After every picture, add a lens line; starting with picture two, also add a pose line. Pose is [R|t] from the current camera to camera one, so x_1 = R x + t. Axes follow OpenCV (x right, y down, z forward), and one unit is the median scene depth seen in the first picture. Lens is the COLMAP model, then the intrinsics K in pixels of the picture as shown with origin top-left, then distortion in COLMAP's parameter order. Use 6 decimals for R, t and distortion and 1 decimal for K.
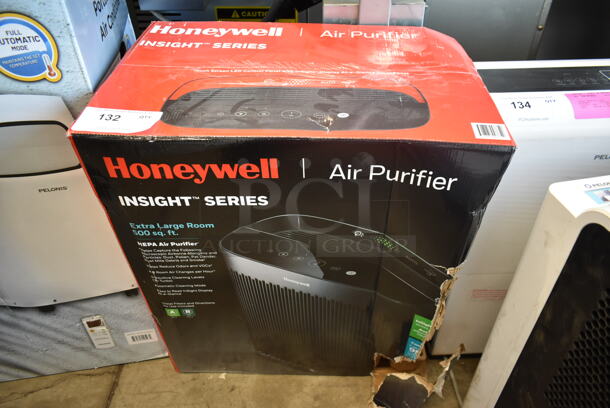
lens RADIAL K [[482.3, 0, 306.8], [0, 482.3, 203.3], [0, 0, 1]] dist [-0.025672, 0.013585]
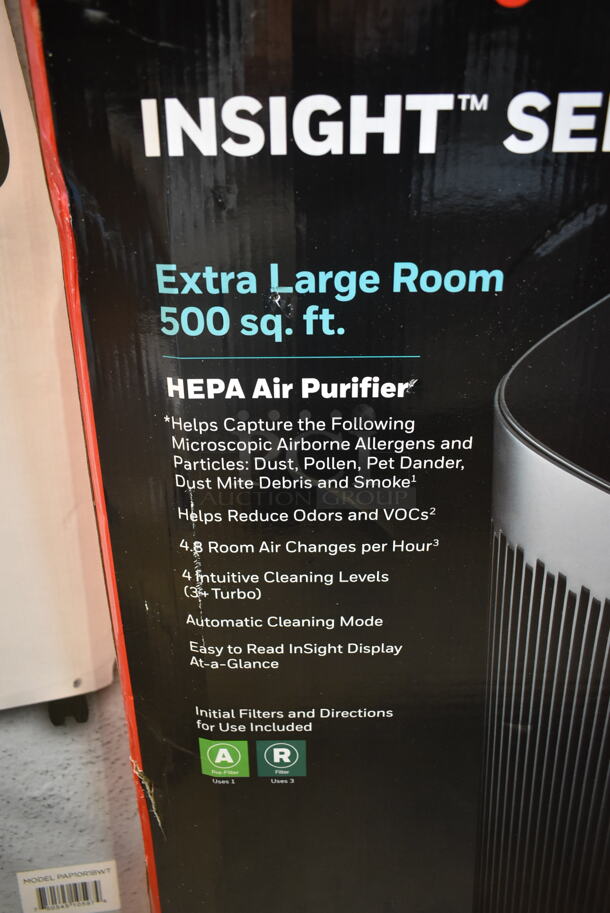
lens RADIAL K [[721.9, 0, 298.4], [0, 721.9, 458.2], [0, 0, 1]] dist [-0.025672, 0.013585]
pose [[0.999777, 0.019076, -0.009057, -0.307191], [-0.021052, 0.933916, -0.356873, 0.276096], [0.001651, 0.356984, 0.934109, 0.729808]]
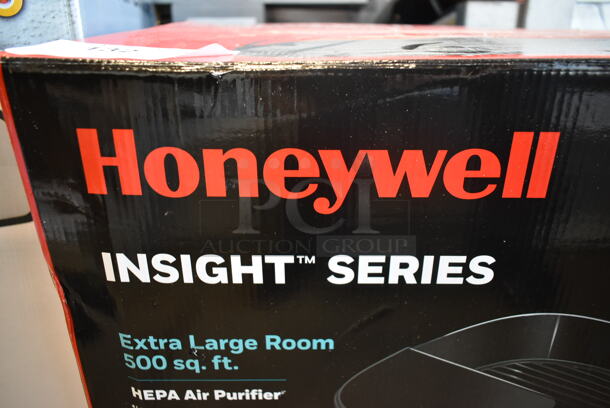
lens RADIAL K [[482.3, 0, 304.7], [0, 482.3, 201.5], [0, 0, 1]] dist [-0.025672, 0.013585]
pose [[0.999804, 0.017408, 0.009400, -0.234392], [-0.013249, 0.942007, -0.335331, 0.072463], [-0.014692, 0.335141, 0.942054, 0.623142]]
